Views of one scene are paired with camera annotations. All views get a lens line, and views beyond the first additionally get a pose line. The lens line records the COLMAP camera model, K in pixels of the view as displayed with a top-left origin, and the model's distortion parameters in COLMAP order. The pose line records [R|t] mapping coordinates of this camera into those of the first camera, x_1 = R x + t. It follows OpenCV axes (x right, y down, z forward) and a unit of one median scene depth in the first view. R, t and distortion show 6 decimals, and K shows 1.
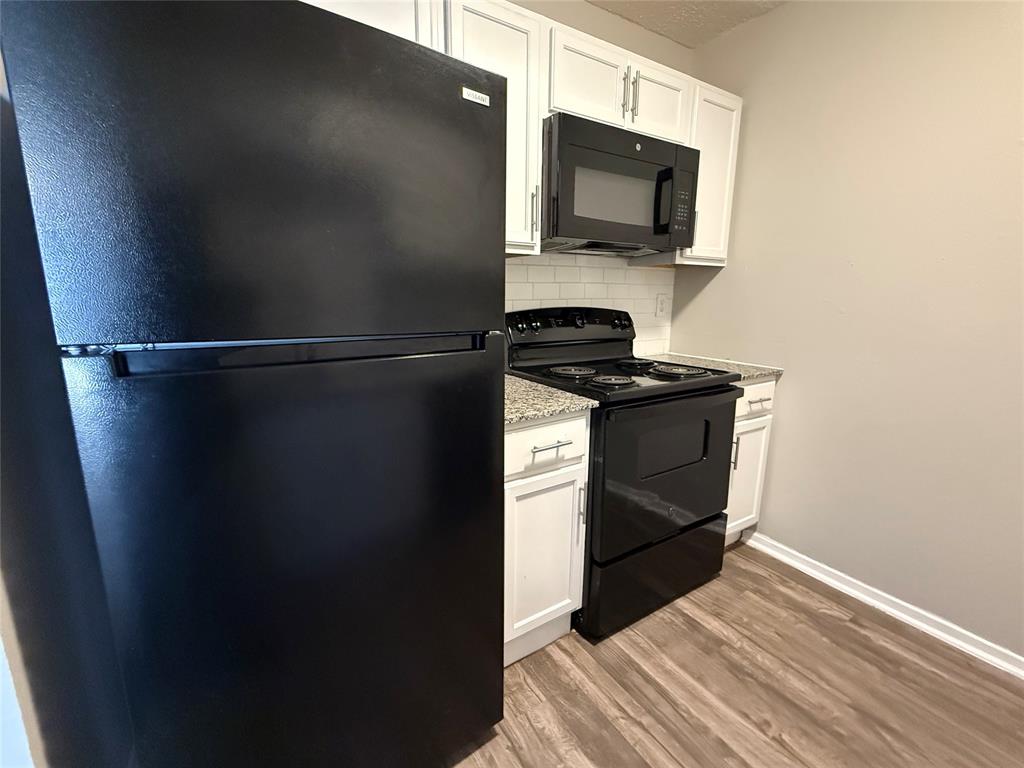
lens RADIAL K [[440.9, 0, 514.1], [0, 440.9, 383.2], [0, 0, 1]] dist [0.001084, -0.000071]
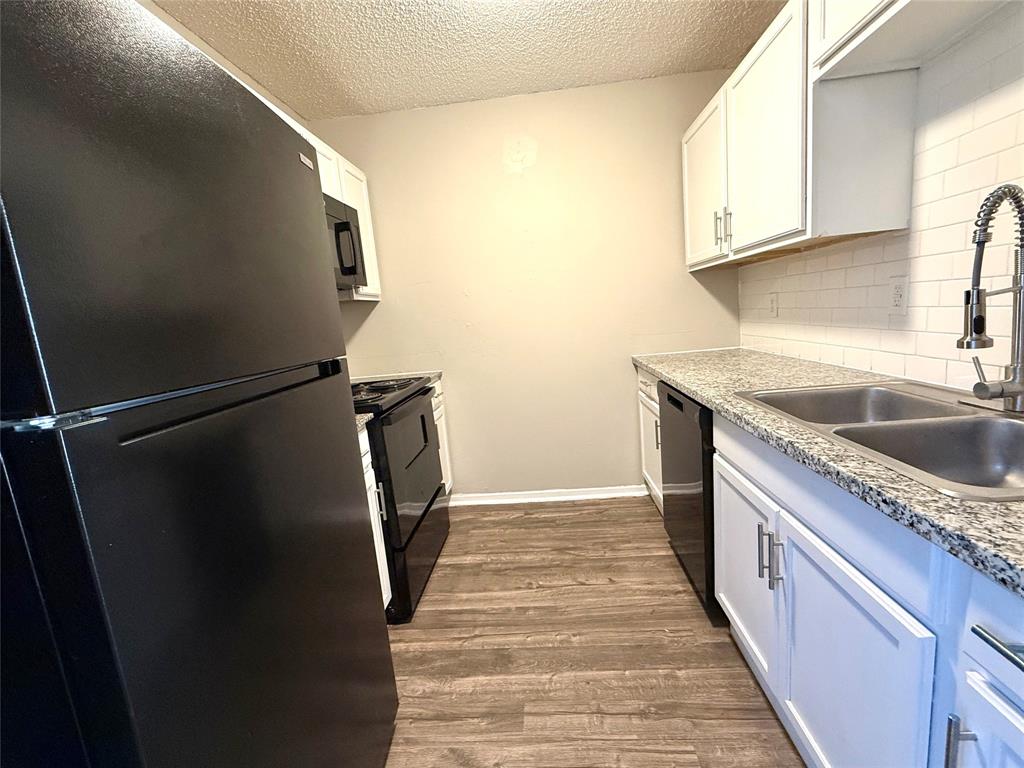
lens RADIAL K [[440.9, 0, 514.1], [0, 440.9, 383.2], [0, 0, 1]] dist [0.001084, -0.000071]
pose [[0.591129, -0.185470, 0.784963, -0.478612], [0.252039, 0.966944, 0.038666, 0.013237], [-0.766187, 0.174985, 0.618335, -0.035316]]
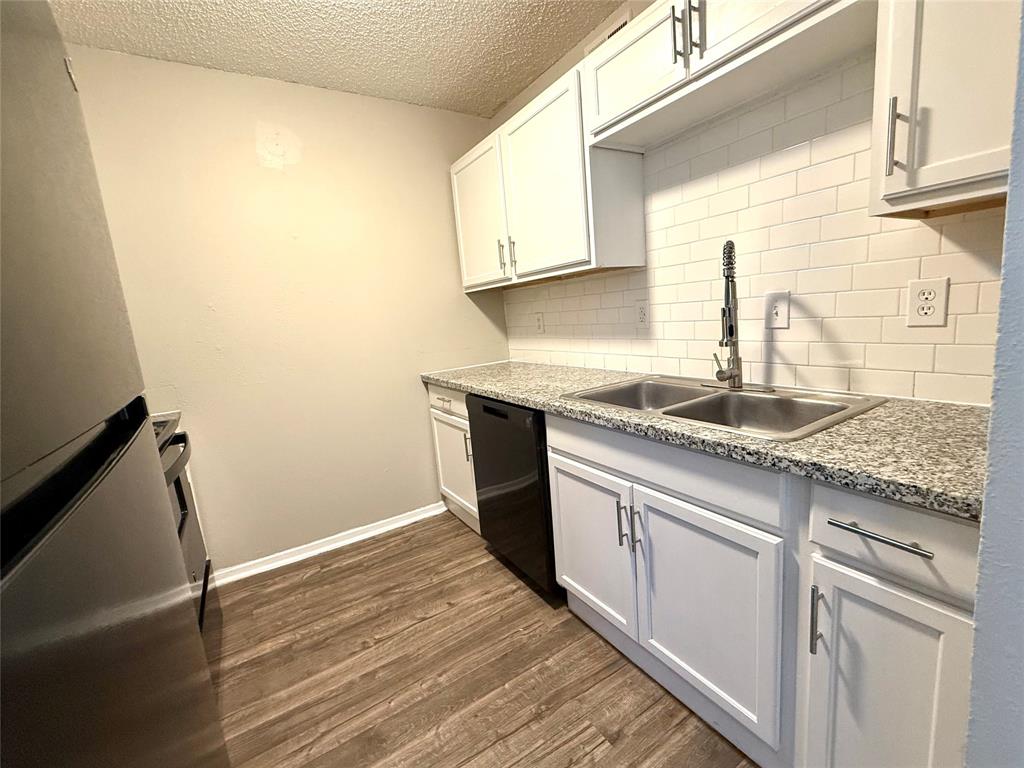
lens RADIAL K [[440.9, 0, 514.1], [0, 440.9, 383.2], [0, 0, 1]] dist [0.001084, -0.000071]
pose [[0.007254, -0.169100, 0.985572, -0.528757], [0.283575, 0.945485, 0.160135, -0.048883], [-0.958923, 0.278322, 0.054812, 0.241230]]
